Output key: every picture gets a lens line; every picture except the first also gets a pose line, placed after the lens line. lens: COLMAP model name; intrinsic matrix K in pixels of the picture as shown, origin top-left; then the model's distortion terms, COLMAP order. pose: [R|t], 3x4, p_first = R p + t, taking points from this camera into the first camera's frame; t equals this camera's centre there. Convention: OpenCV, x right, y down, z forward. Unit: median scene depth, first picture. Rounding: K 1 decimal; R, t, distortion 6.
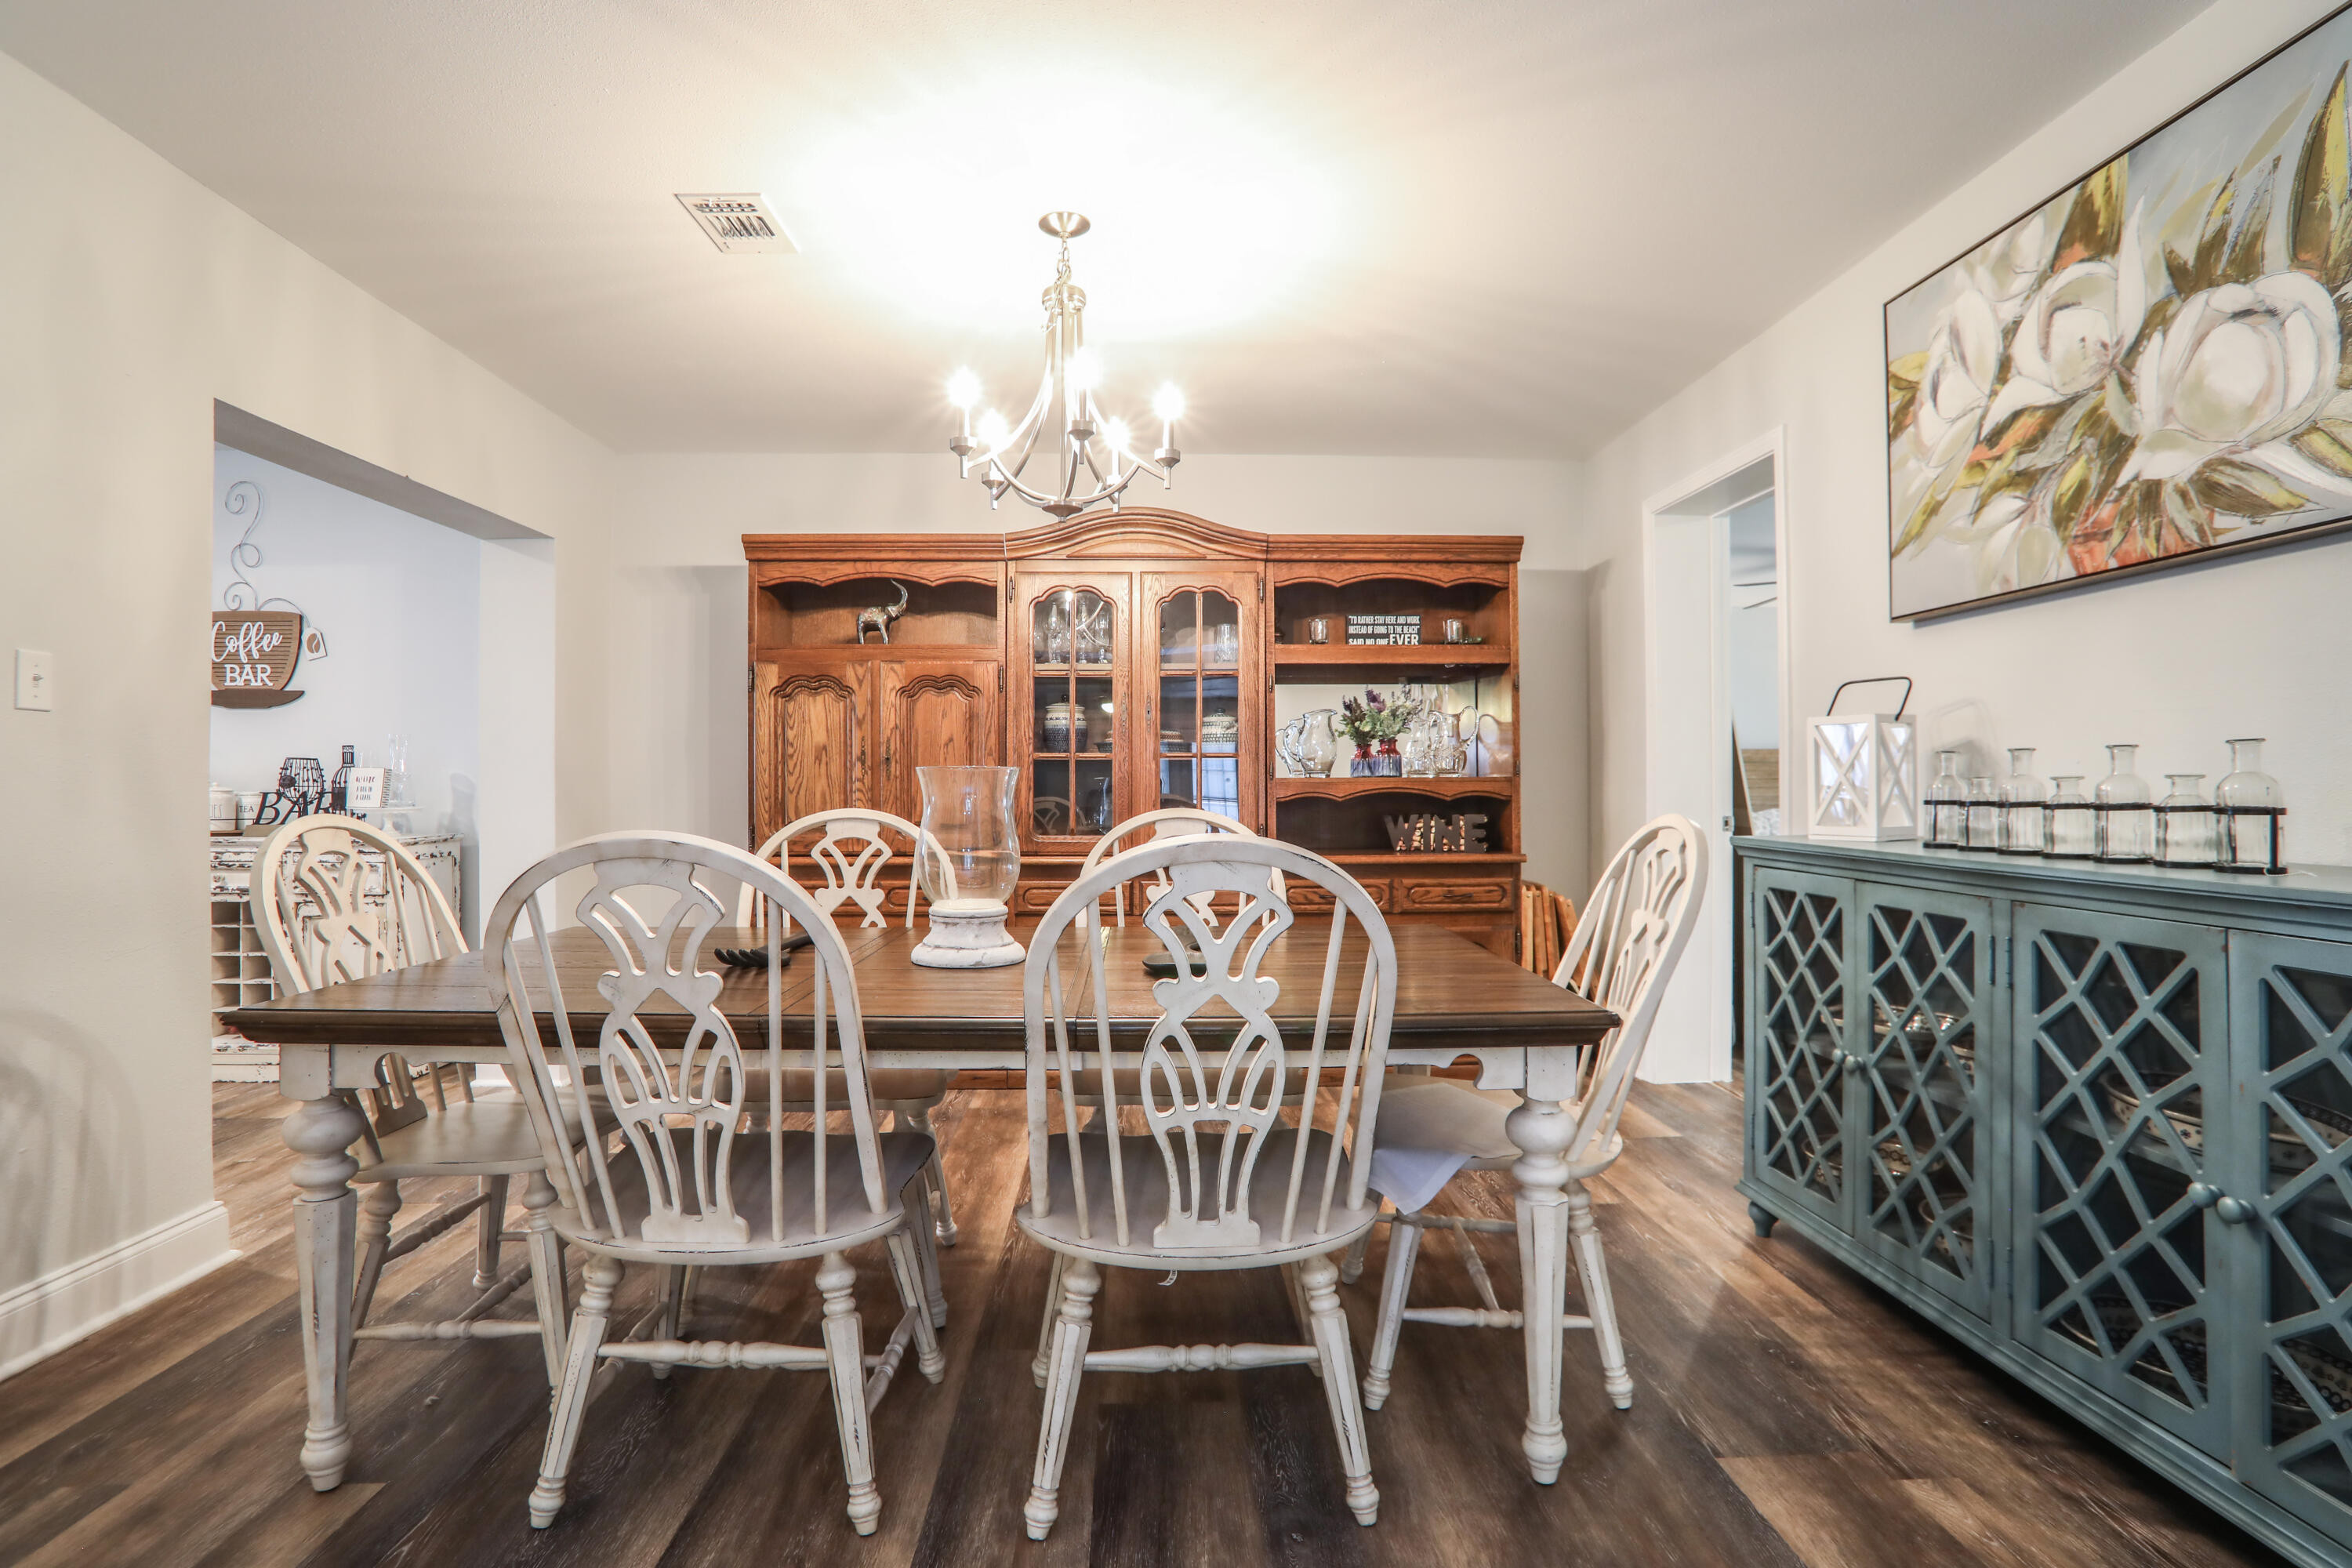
lens RADIAL K [[1144.8, 0, 1187.3], [0, 1144.8, 784.3], [0, 0, 1]] dist [-0.064155, 0.022472]
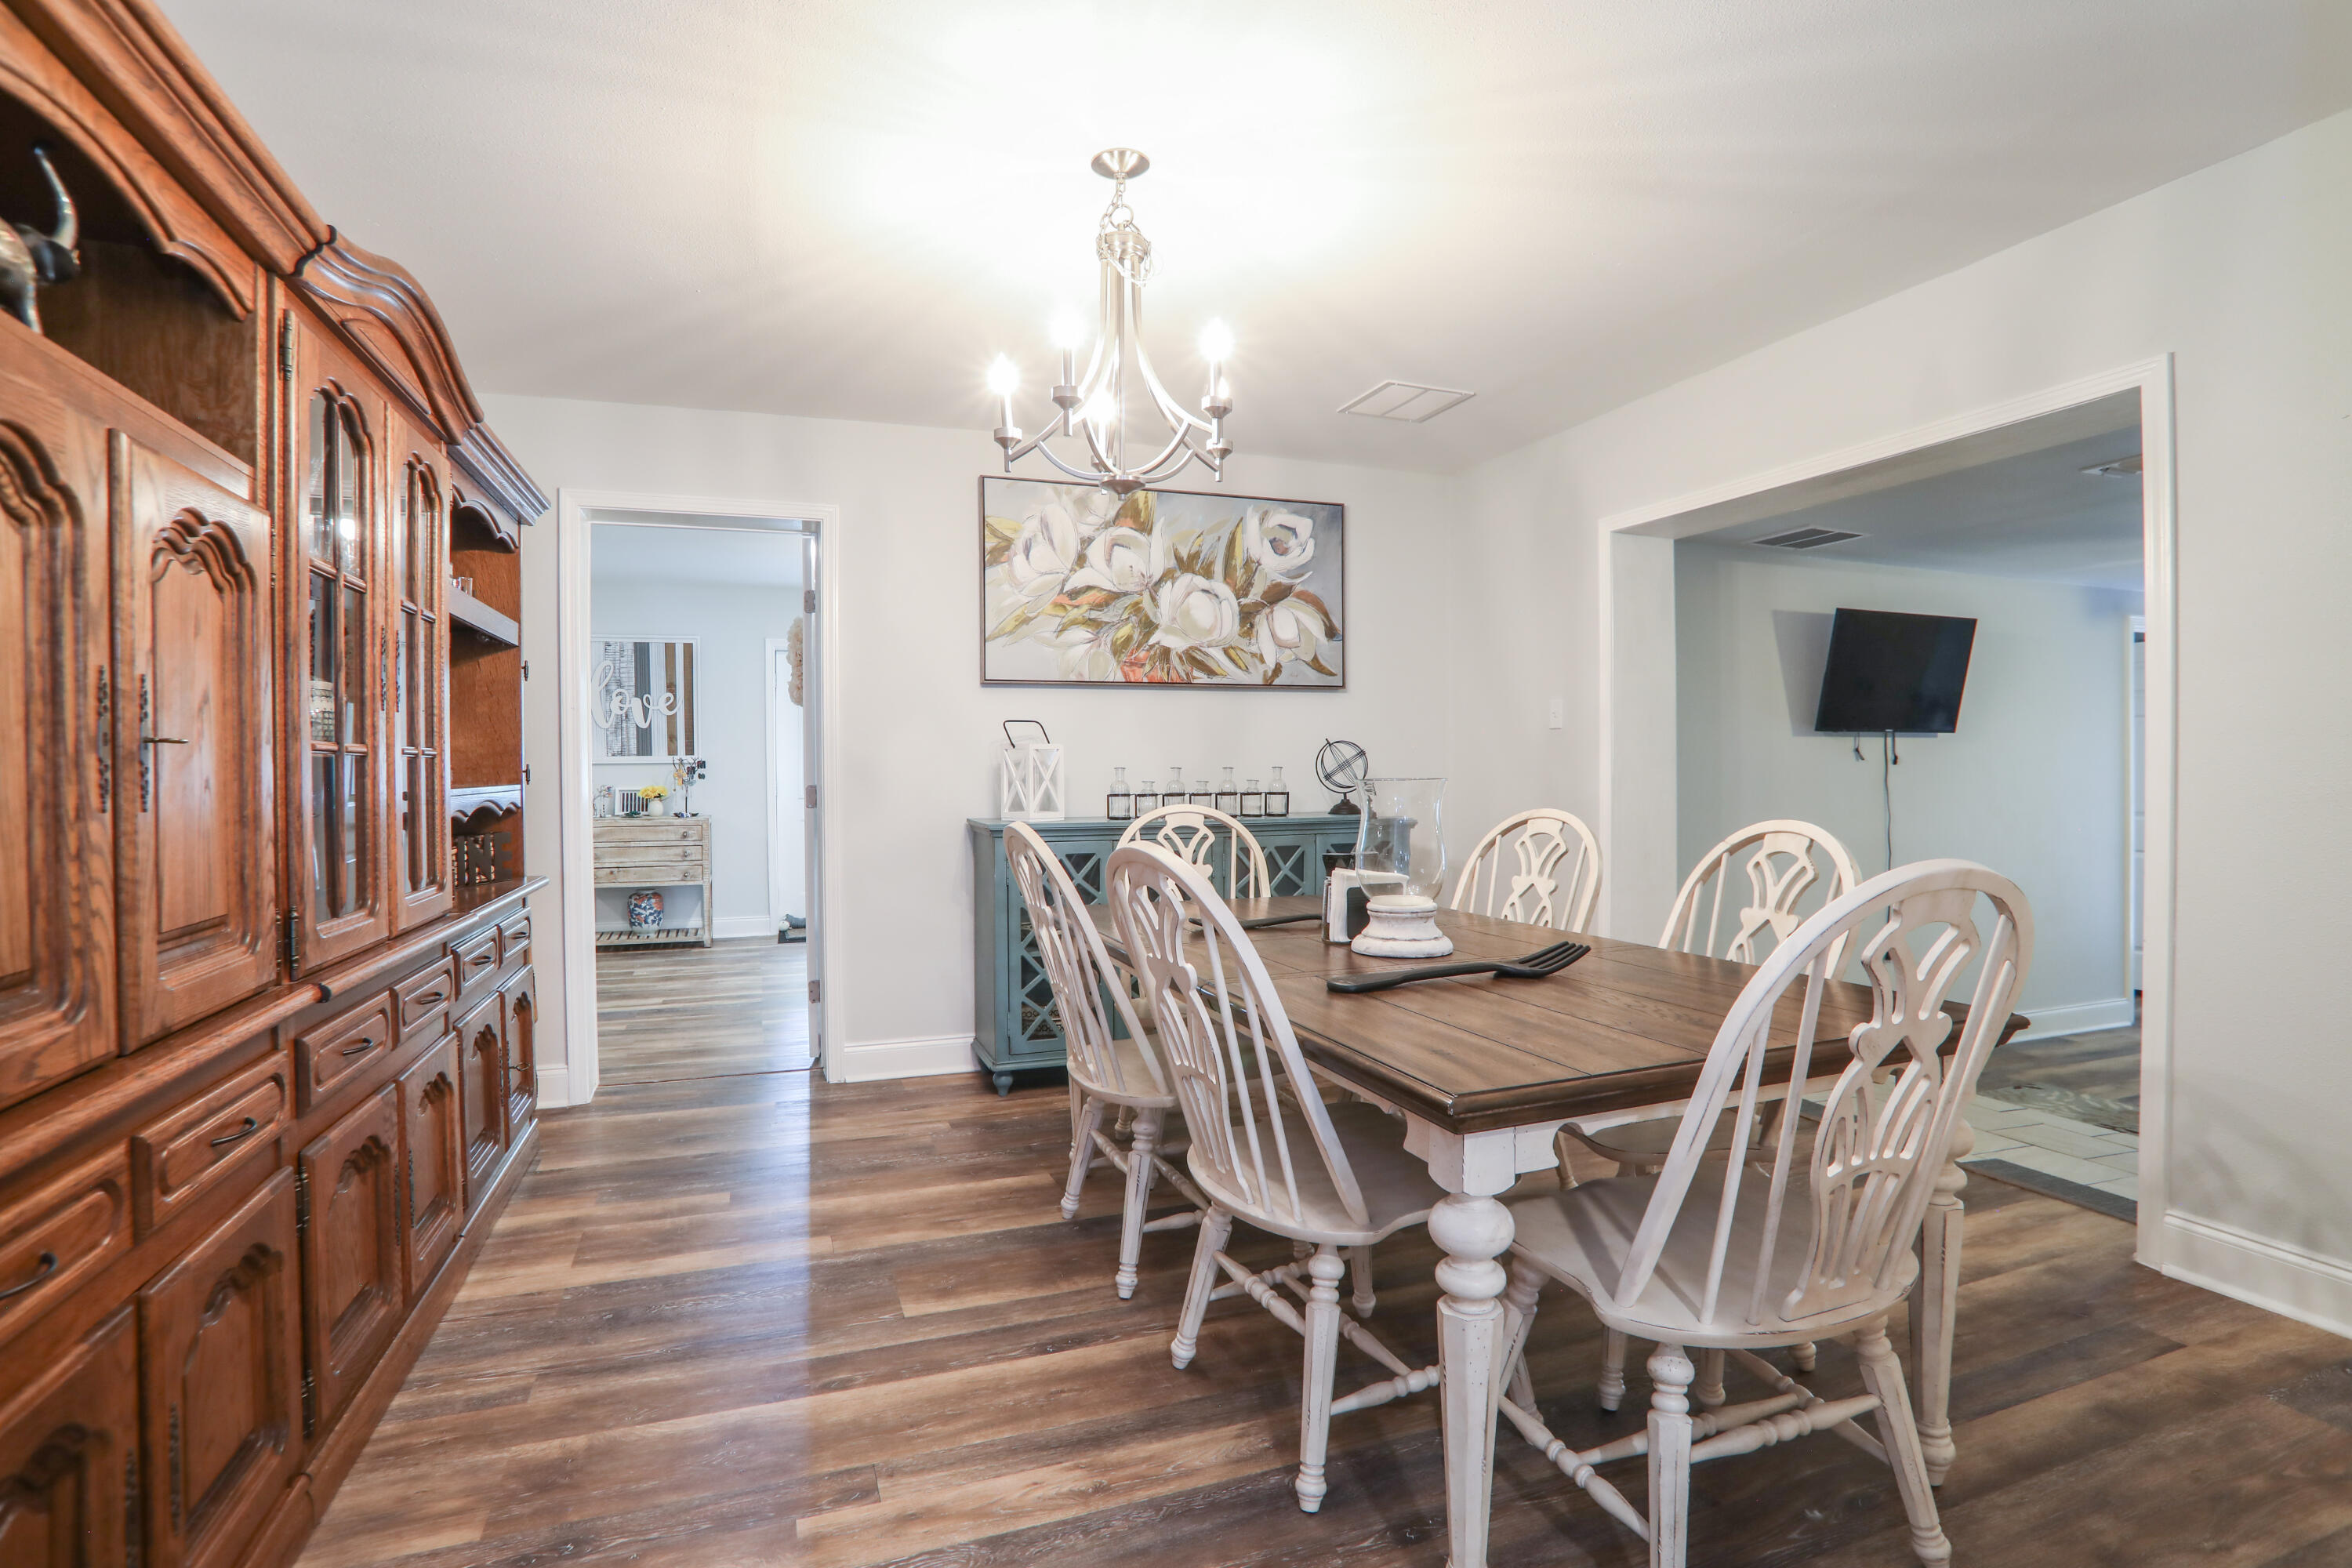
lens RADIAL K [[1144.8, 0, 1169.7], [0, 1144.8, 774.3], [0, 0, 1]] dist [-0.064155, 0.022472]
pose [[-0.300136, -0.001407, 0.953895, -1.213030], [0.006260, 0.999974, 0.003444, -0.025581], [-0.953876, 0.007005, -0.300119, 1.549673]]
